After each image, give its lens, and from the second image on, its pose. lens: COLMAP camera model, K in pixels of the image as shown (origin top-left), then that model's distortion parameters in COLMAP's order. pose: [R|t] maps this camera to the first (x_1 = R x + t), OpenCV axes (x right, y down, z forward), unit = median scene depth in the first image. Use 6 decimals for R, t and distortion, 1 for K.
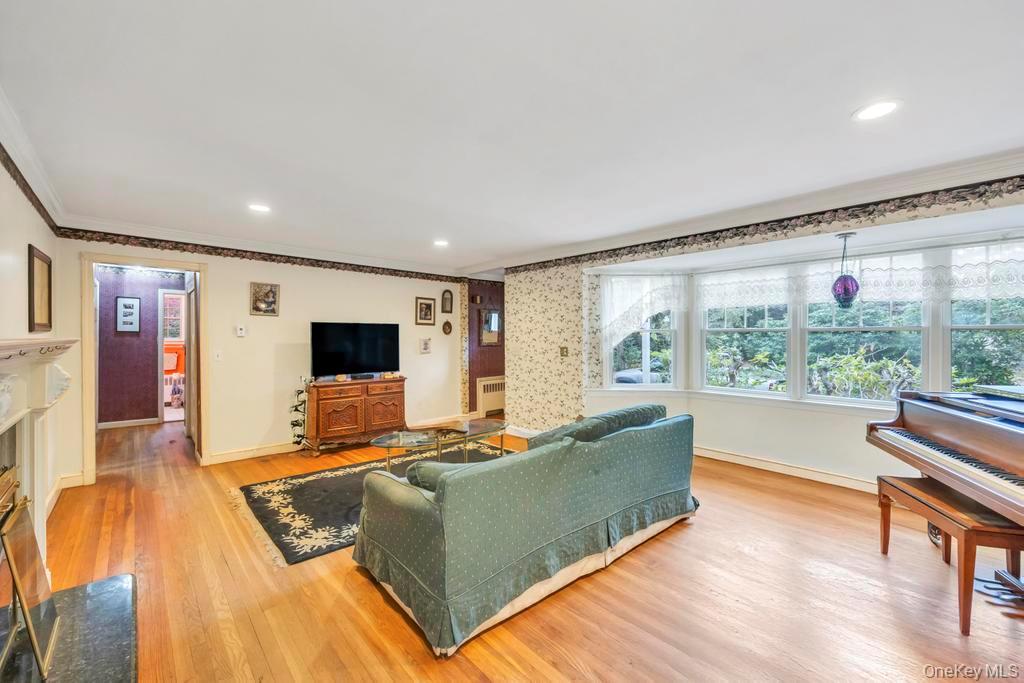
lens RADIAL K [[414.8, 0, 512.3], [0, 414.8, 338.0], [0, 0, 1]] dist [-0.000418, 0.000056]
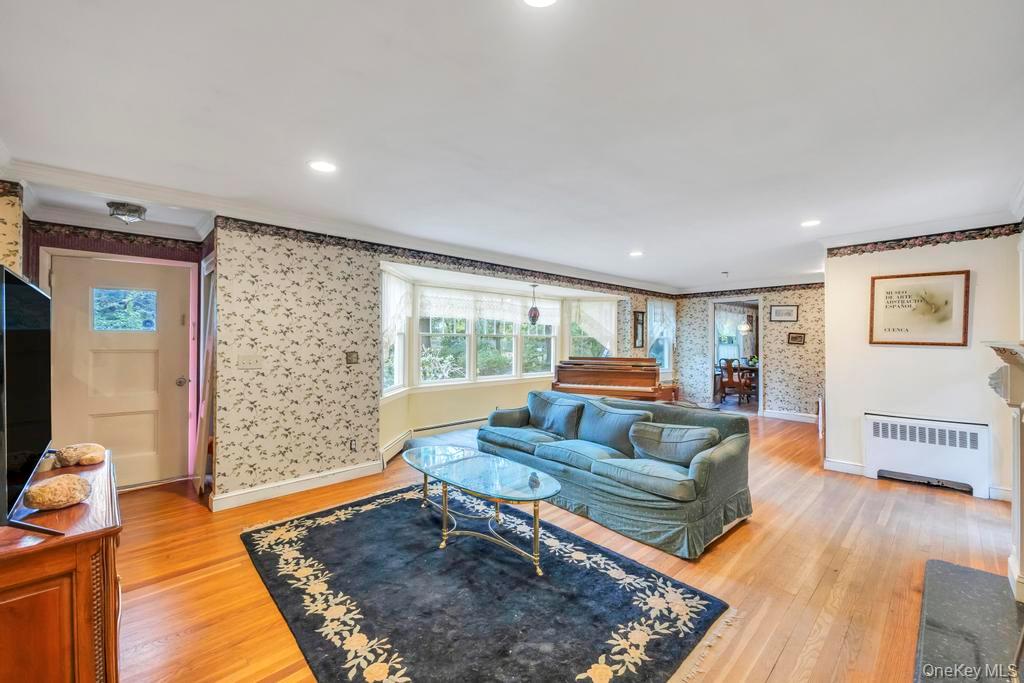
lens RADIAL K [[414.8, 0, 512.0], [0, 414.8, 339.5], [0, 0, 1]] dist [-0.000418, 0.000056]
pose [[-0.018317, 0.001672, 0.999831, -1.038072], [-0.000179, 0.999999, -0.001676, -0.000709], [-0.999832, -0.000209, -0.018316, 1.095633]]
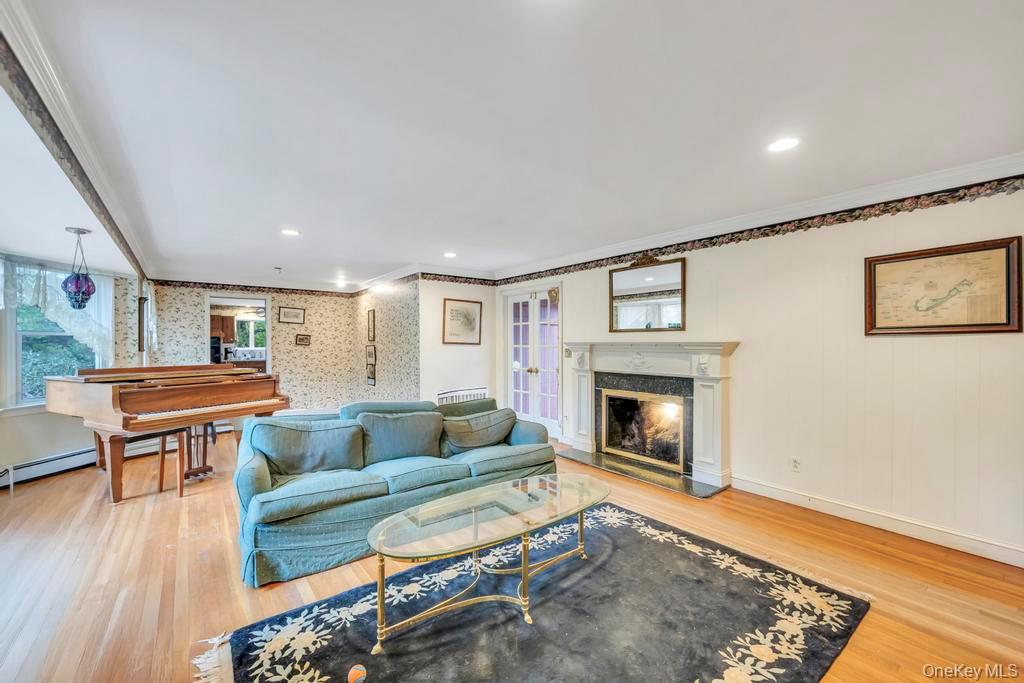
lens RADIAL K [[414.8, 0, 511.8], [0, 414.8, 344.0], [0, 0, 1]] dist [-0.000418, 0.000056]
pose [[-0.997069, -0.000732, 0.076503, -0.241591], [-0.000470, 0.999994, 0.003433, 0.006095], [-0.076505, 0.003387, -0.997063, 1.810022]]
